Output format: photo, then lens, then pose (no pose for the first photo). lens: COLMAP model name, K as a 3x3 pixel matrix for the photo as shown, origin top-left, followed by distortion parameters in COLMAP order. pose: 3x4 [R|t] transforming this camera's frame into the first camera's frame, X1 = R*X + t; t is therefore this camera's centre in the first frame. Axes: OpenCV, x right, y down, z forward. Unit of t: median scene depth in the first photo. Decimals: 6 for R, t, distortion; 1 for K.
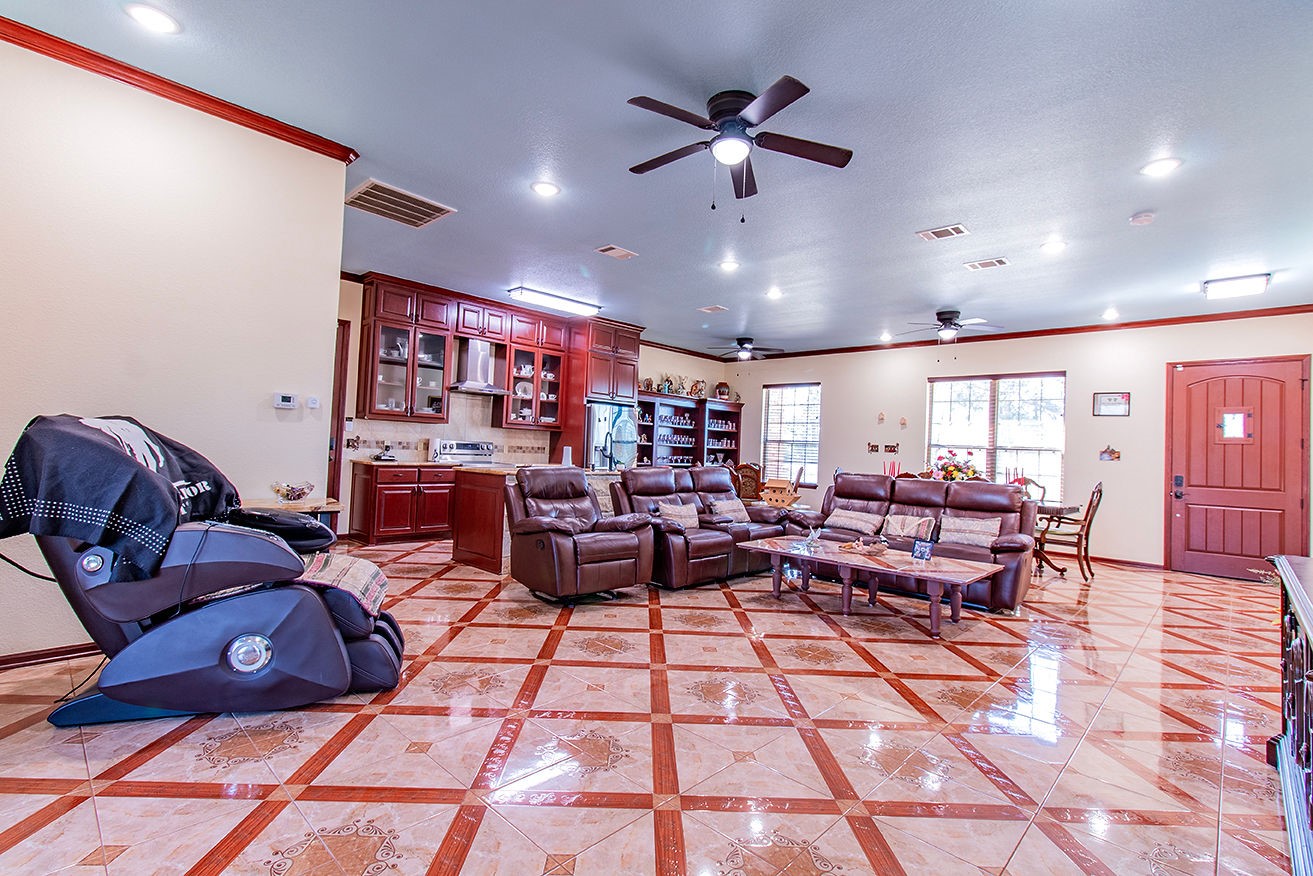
lens RADIAL K [[601.4, 0, 666.9], [0, 601.4, 429.5], [0, 0, 1]] dist [0.004406, -0.001384]
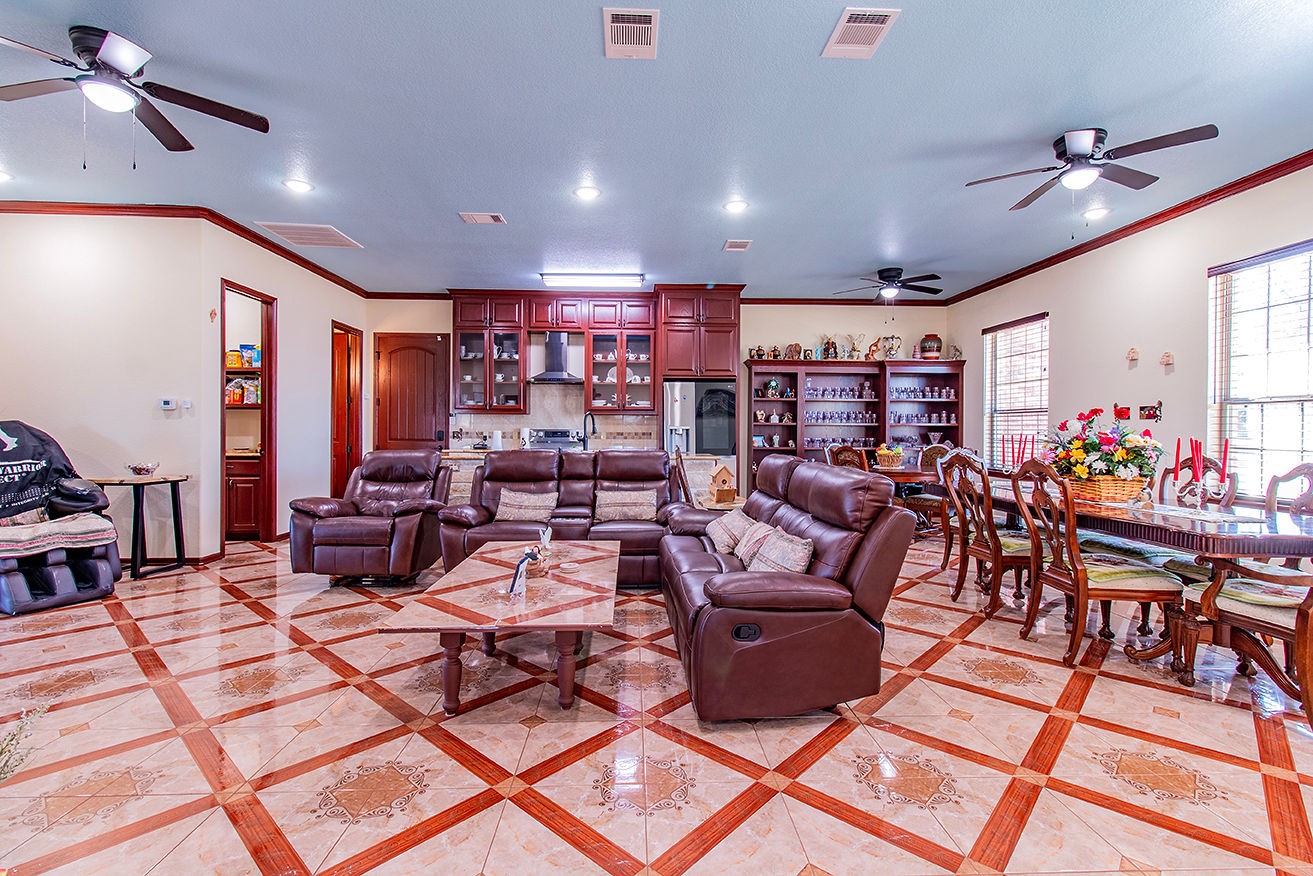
lens RADIAL K [[601.4, 0, 643.0], [0, 601.4, 435.5], [0, 0, 1]] dist [0.004406, -0.001384]
pose [[0.725775, -0.033967, -0.687093, 0.459643], [0.051052, 0.998686, 0.004555, 0.030439], [0.686035, -0.038384, 0.726555, 0.312207]]
